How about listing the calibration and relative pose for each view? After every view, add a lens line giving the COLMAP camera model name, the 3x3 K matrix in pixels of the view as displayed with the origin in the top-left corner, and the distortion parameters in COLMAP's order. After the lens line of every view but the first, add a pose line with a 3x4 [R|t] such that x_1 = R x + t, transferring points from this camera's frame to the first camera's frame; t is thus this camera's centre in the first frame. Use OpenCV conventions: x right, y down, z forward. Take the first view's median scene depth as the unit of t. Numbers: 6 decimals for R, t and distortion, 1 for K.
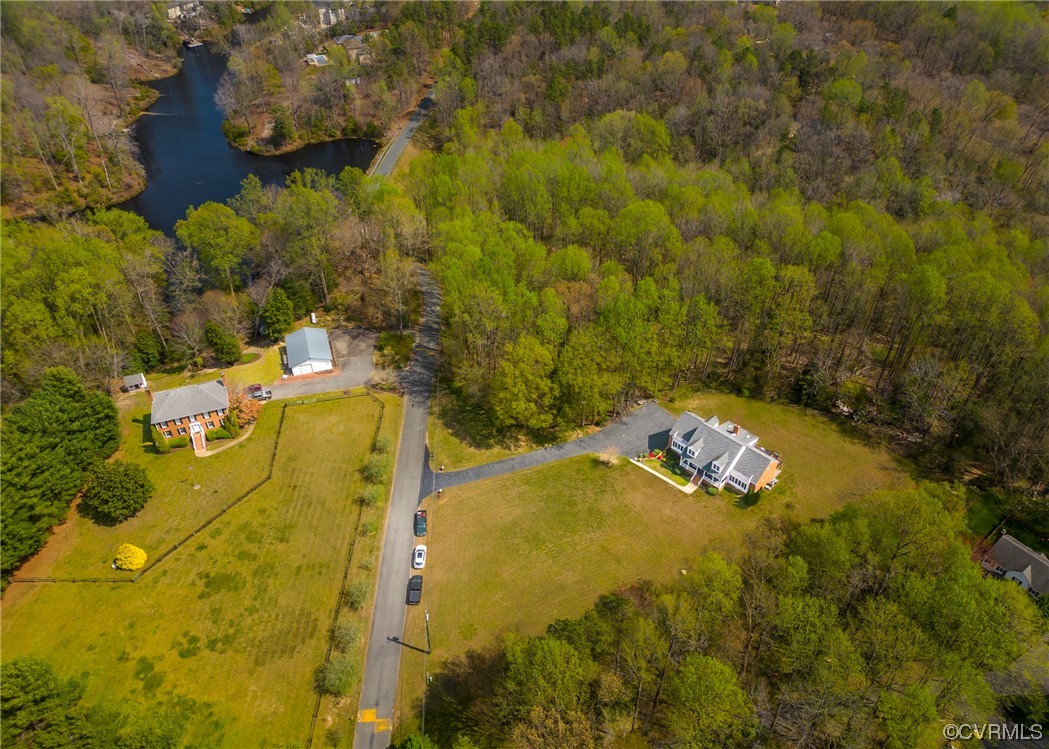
lens RADIAL K [[723.6, 0, 524.5], [0, 723.6, 374.5], [0, 0, 1]] dist [0.008681, 0.000230]
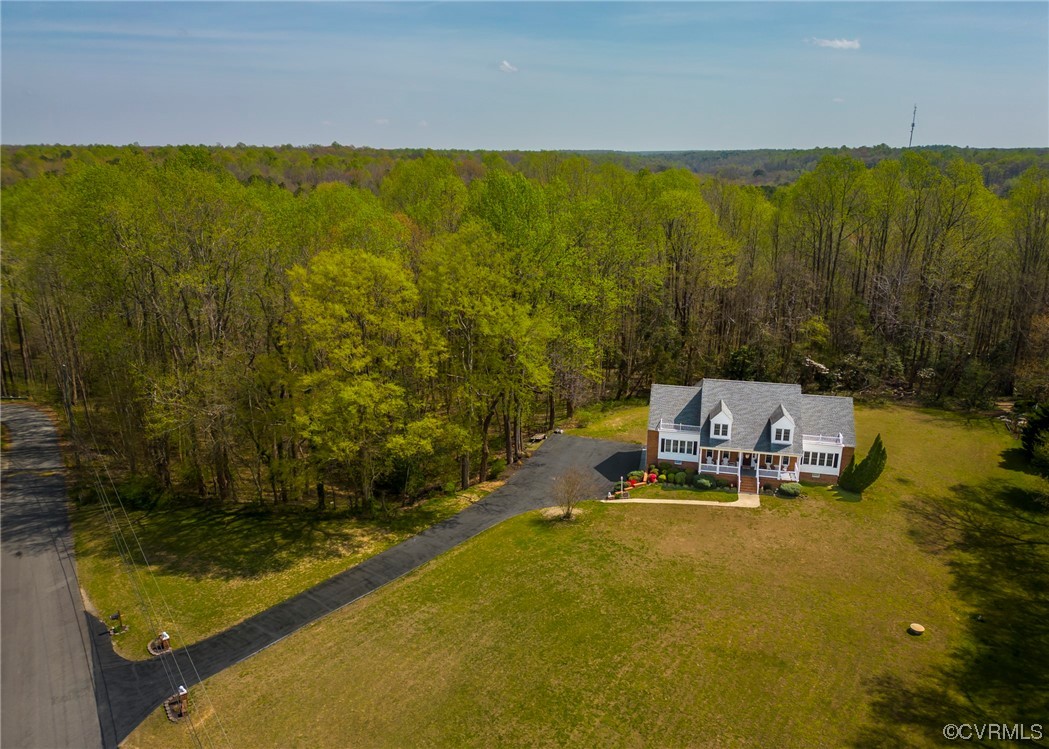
lens RADIAL K [[723.6, 0, 524.5], [0, 723.6, 374.5], [0, 0, 1]] dist [0.008681, 0.000230]
pose [[0.846180, -0.141079, 0.513883, -0.121678], [0.333289, 0.892548, -0.303770, 0.167473], [-0.415810, 0.428315, 0.802277, 0.603243]]
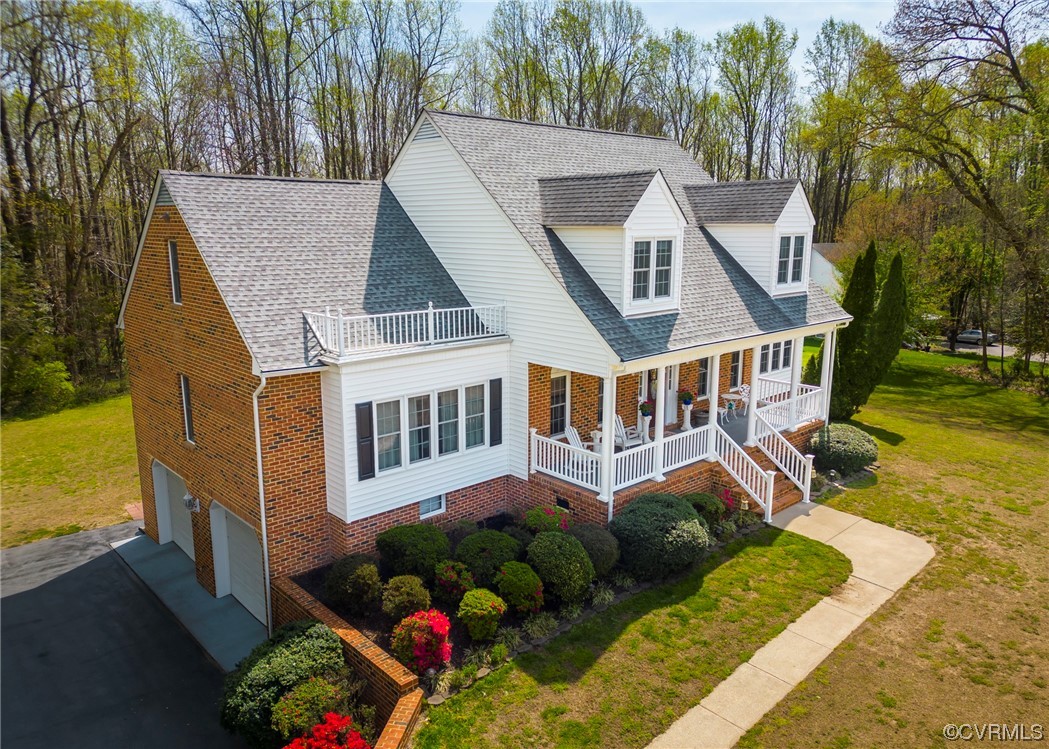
lens RADIAL K [[723.6, 0, 524.5], [0, 723.6, 374.5], [0, 0, 1]] dist [0.008681, 0.000230]
pose [[0.056703, -0.188957, 0.980347, 0.116402], [0.639213, 0.761160, 0.109738, 0.089484], [-0.766936, 0.620428, 0.163944, 0.941822]]
